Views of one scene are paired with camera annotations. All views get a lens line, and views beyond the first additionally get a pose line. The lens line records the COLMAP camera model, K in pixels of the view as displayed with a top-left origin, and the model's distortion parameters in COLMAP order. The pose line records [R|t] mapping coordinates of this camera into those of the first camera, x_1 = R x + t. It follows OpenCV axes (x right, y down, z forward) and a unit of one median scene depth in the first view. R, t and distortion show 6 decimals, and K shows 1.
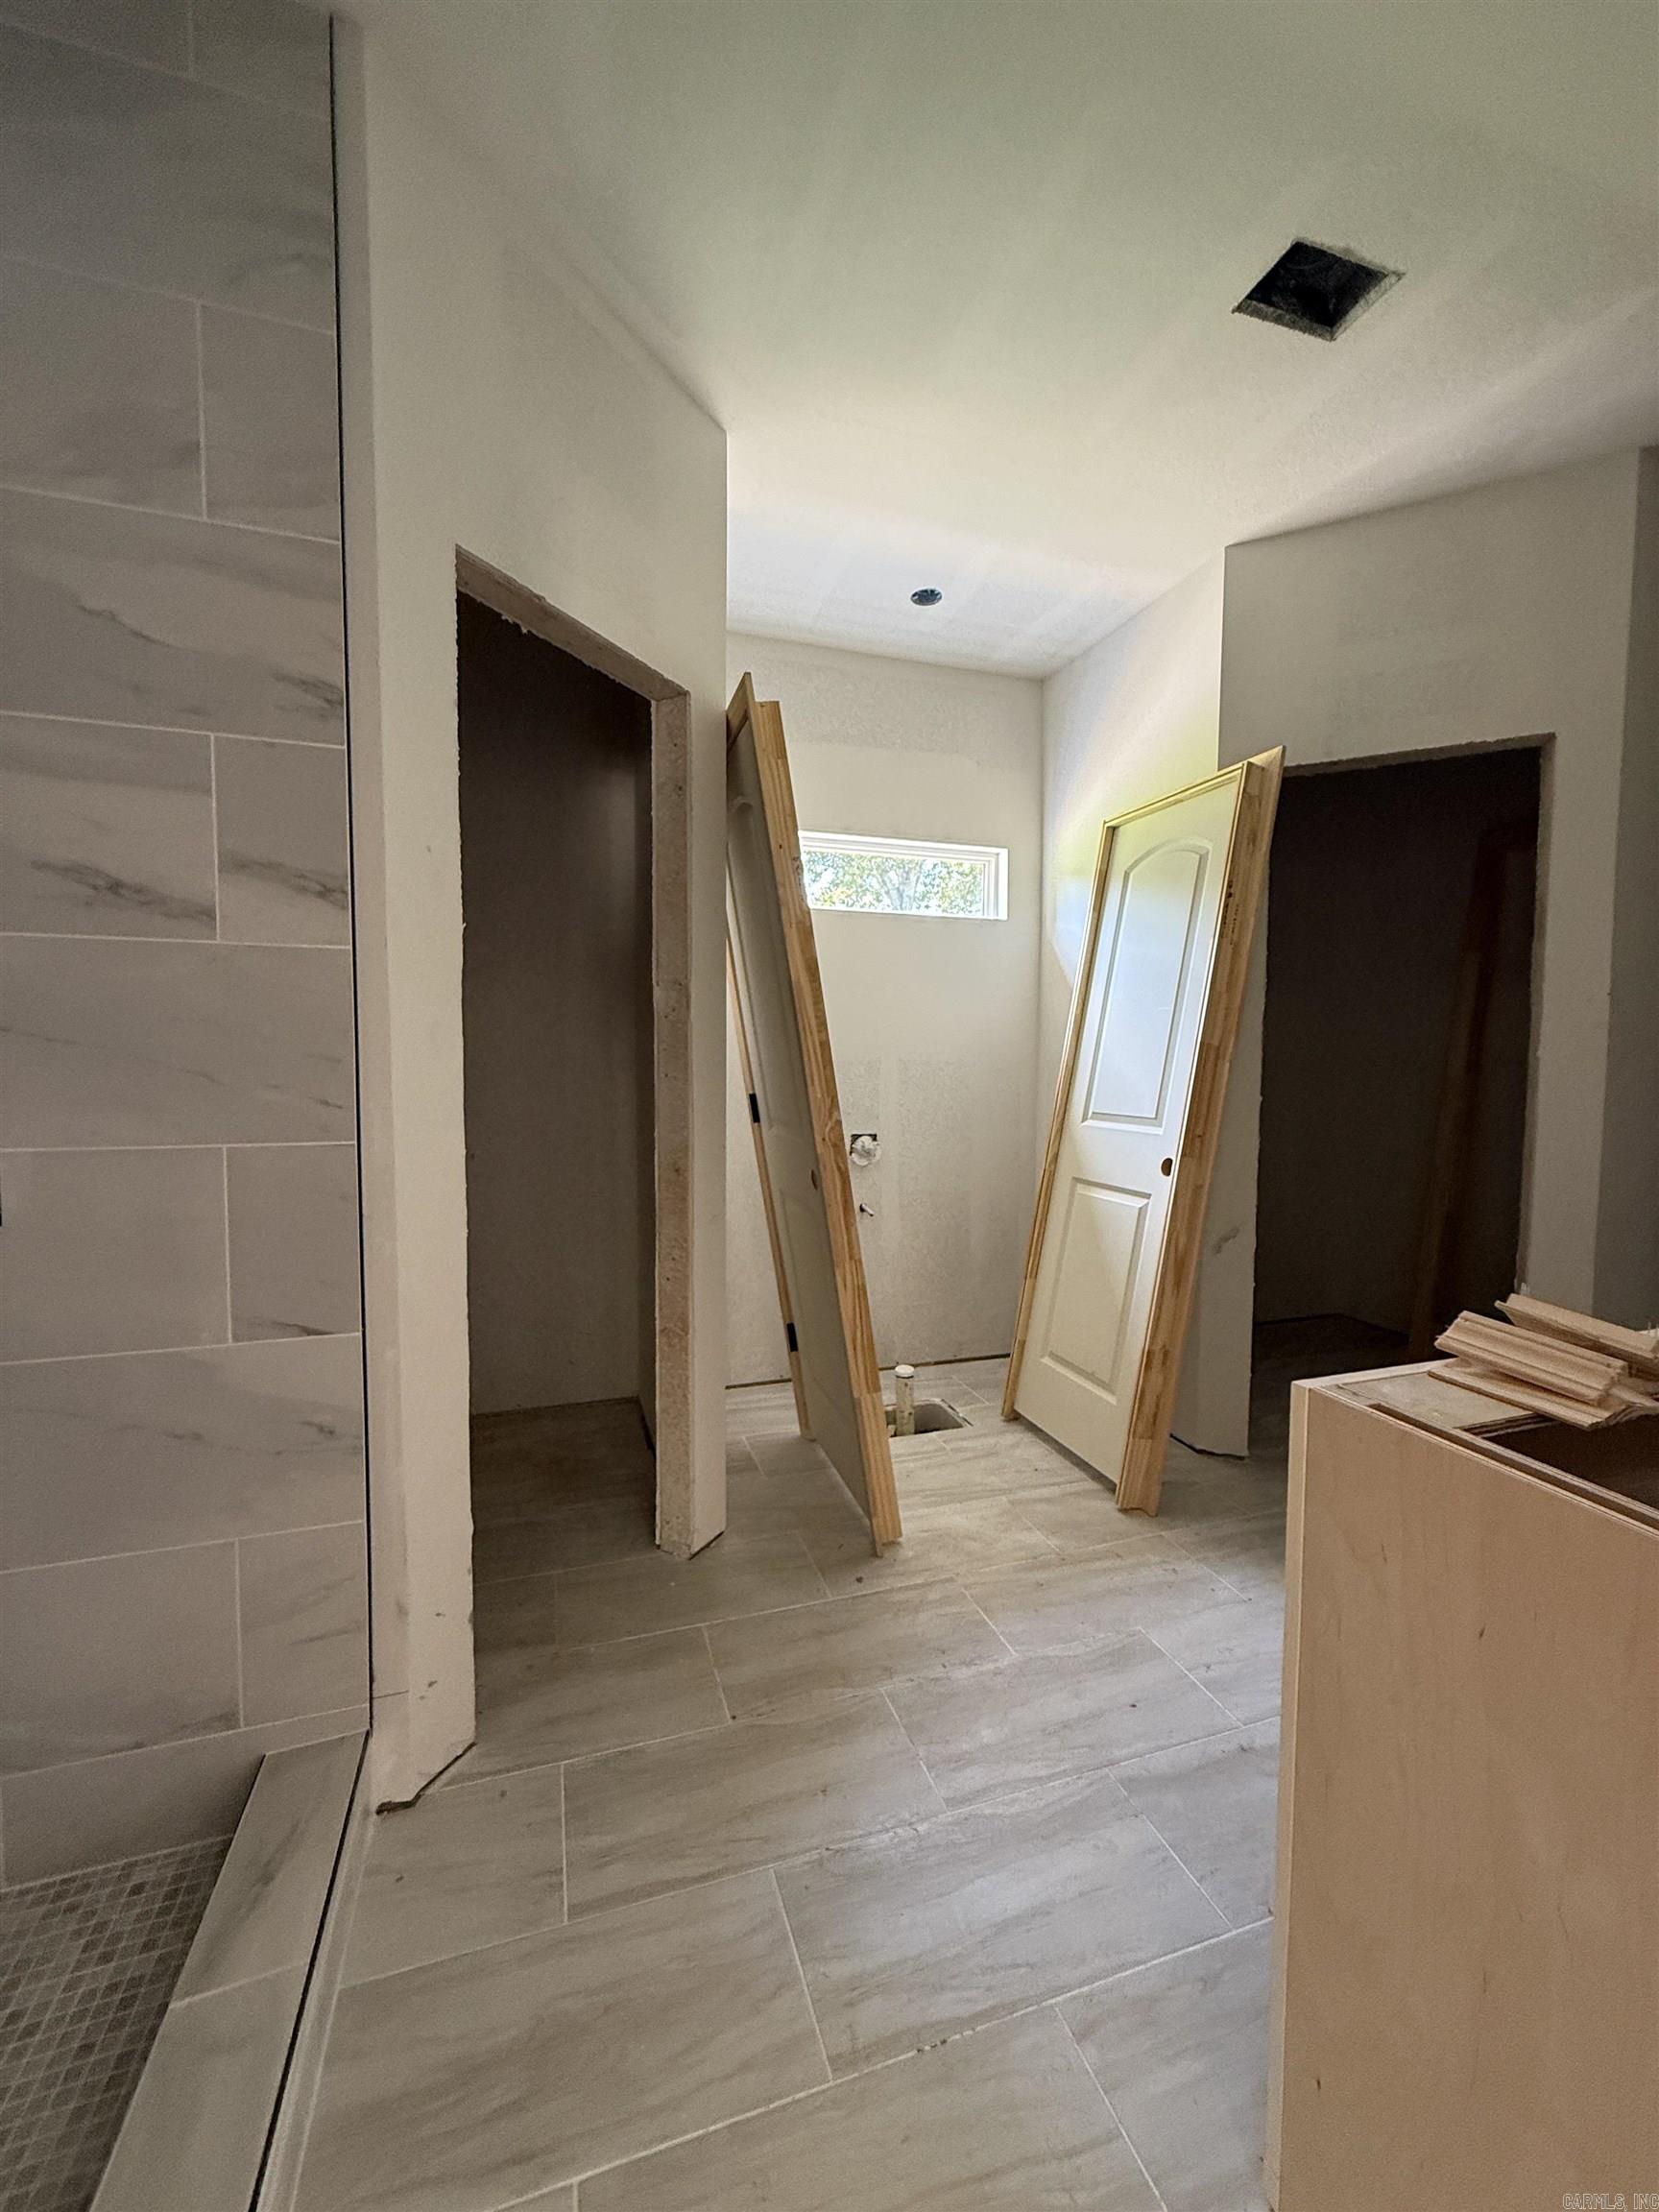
lens RADIAL K [[875.6, 0, 829.5], [0, 875.6, 1106.0], [0, 0, 1]] dist [0.000928, 0.000164]
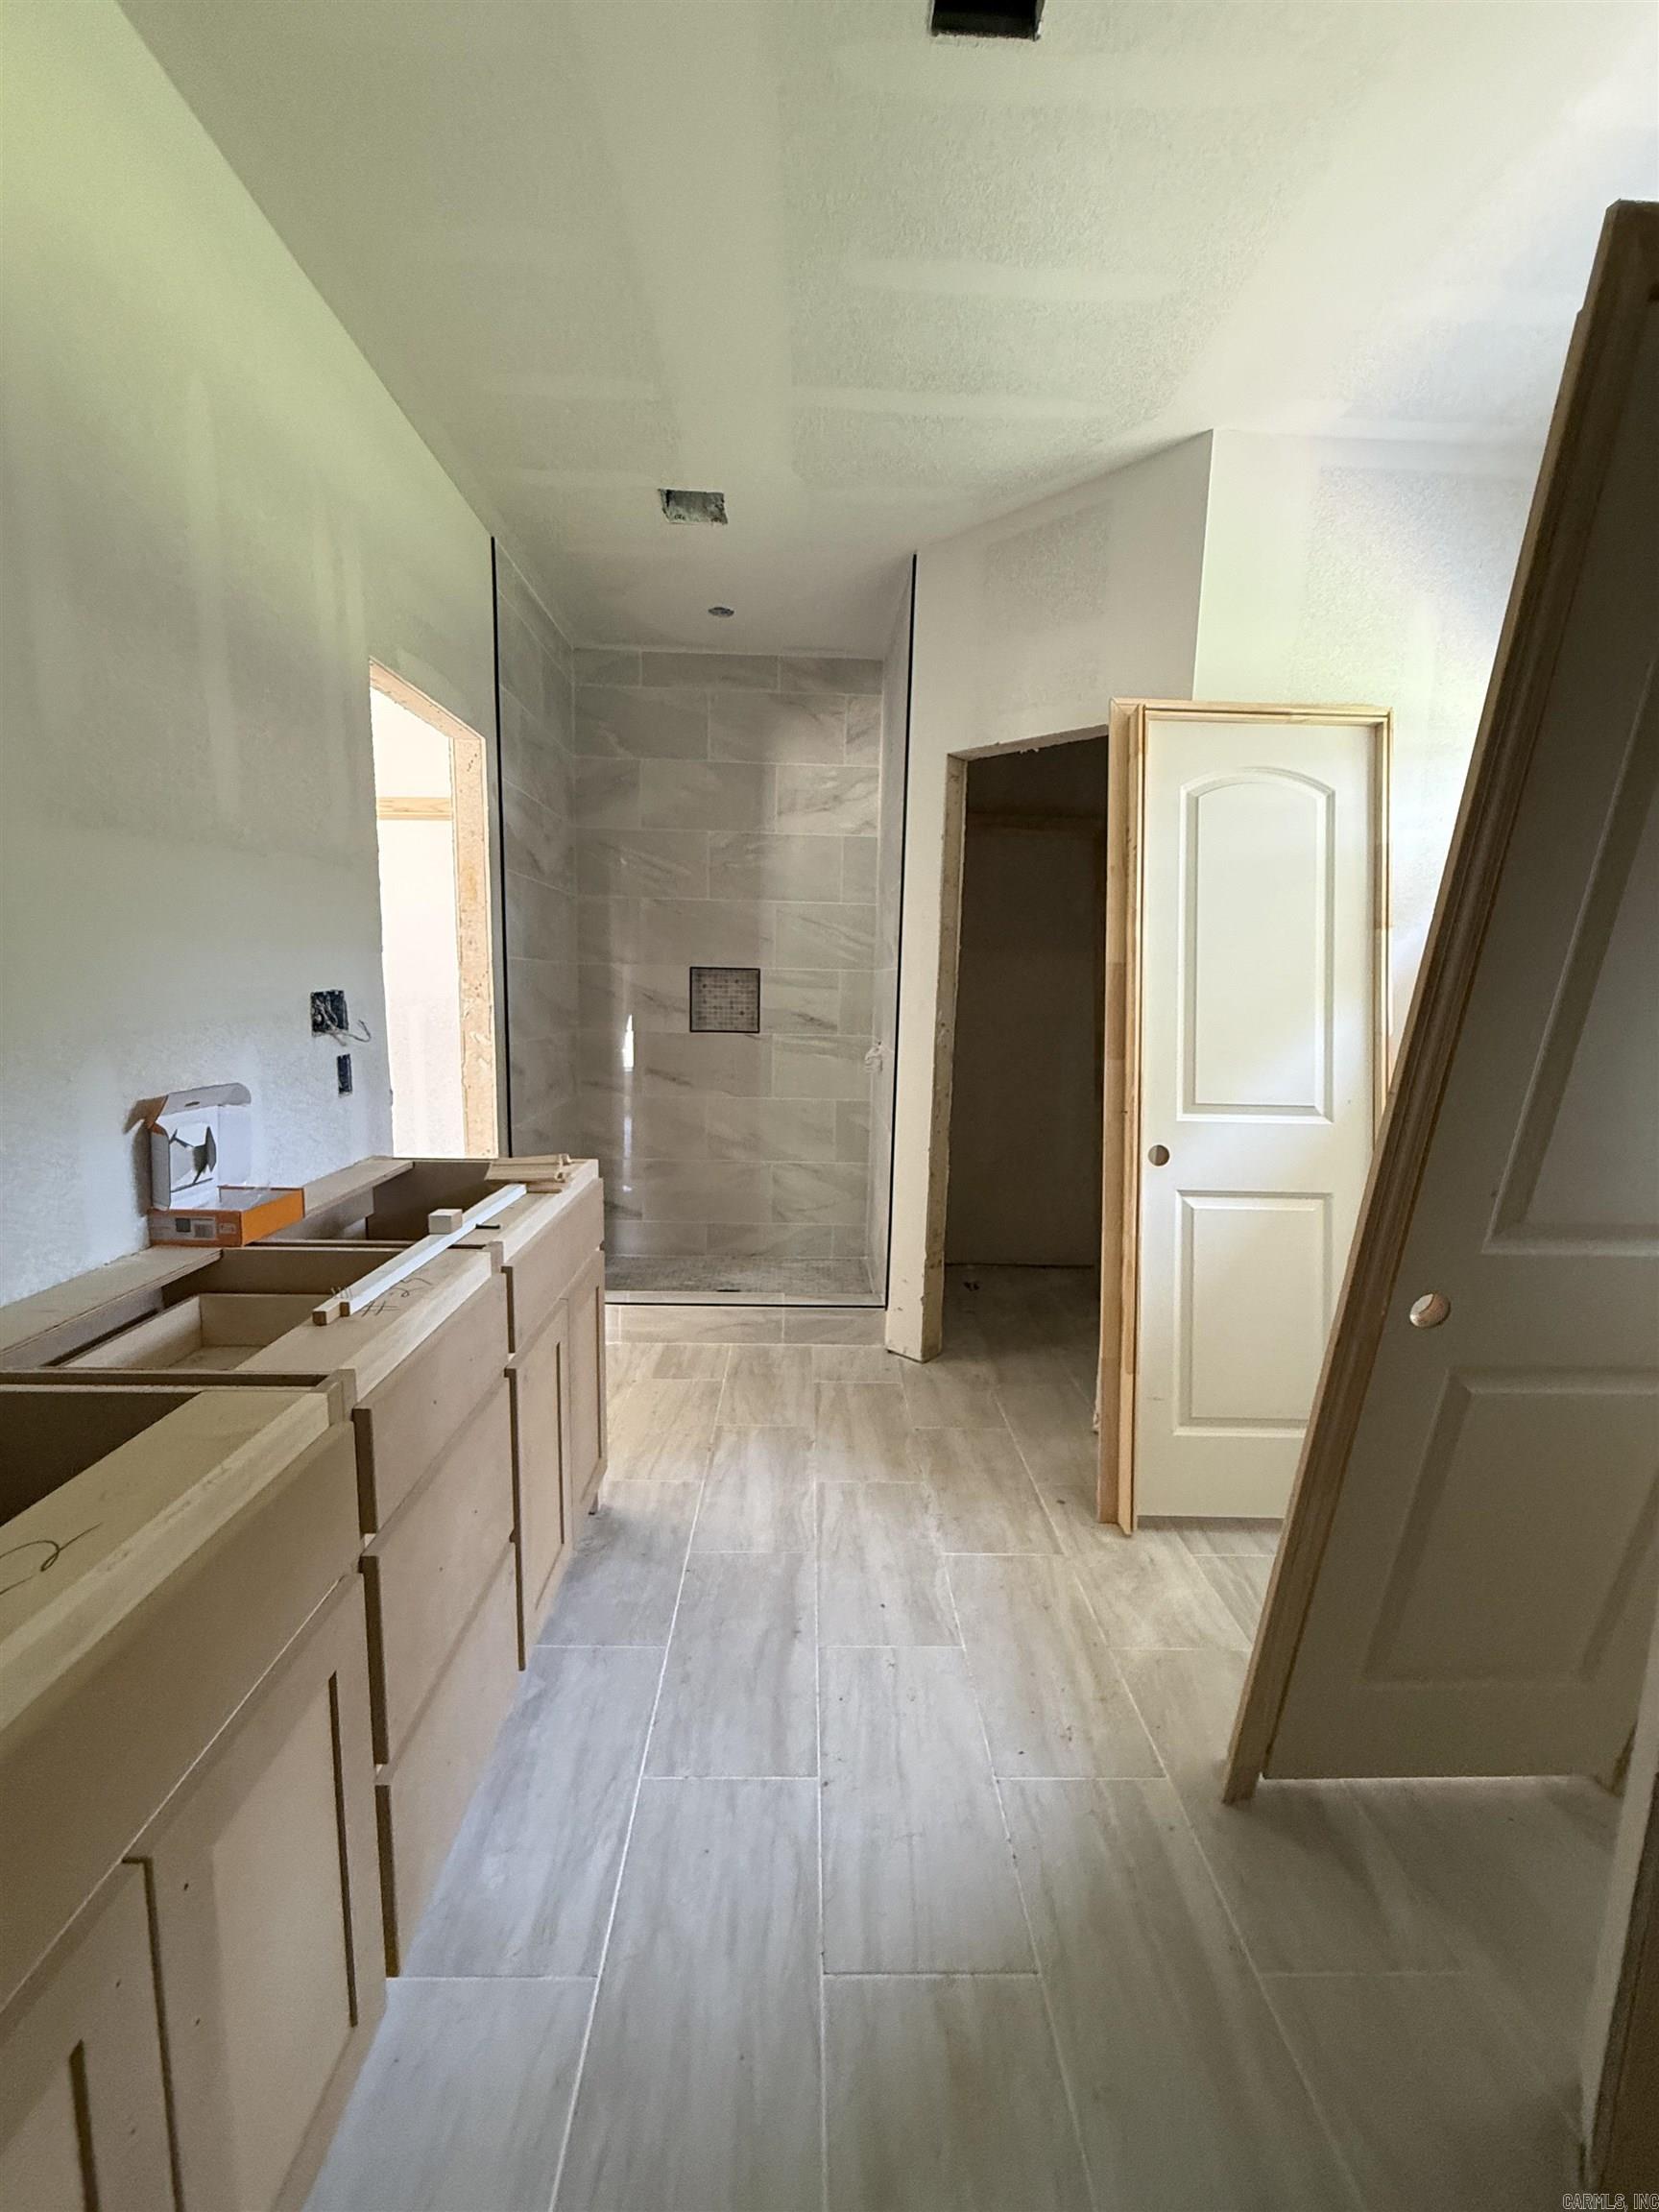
lens RADIAL K [[875.6, 0, 829.5], [0, 875.6, 1106.0], [0, 0, 1]] dist [0.000928, 0.000164]
pose [[-0.283417, 0.120371, -0.951412, 1.468922], [-0.081228, 0.985513, 0.148883, -0.127993], [0.955550, 0.119478, -0.269534, 1.261132]]
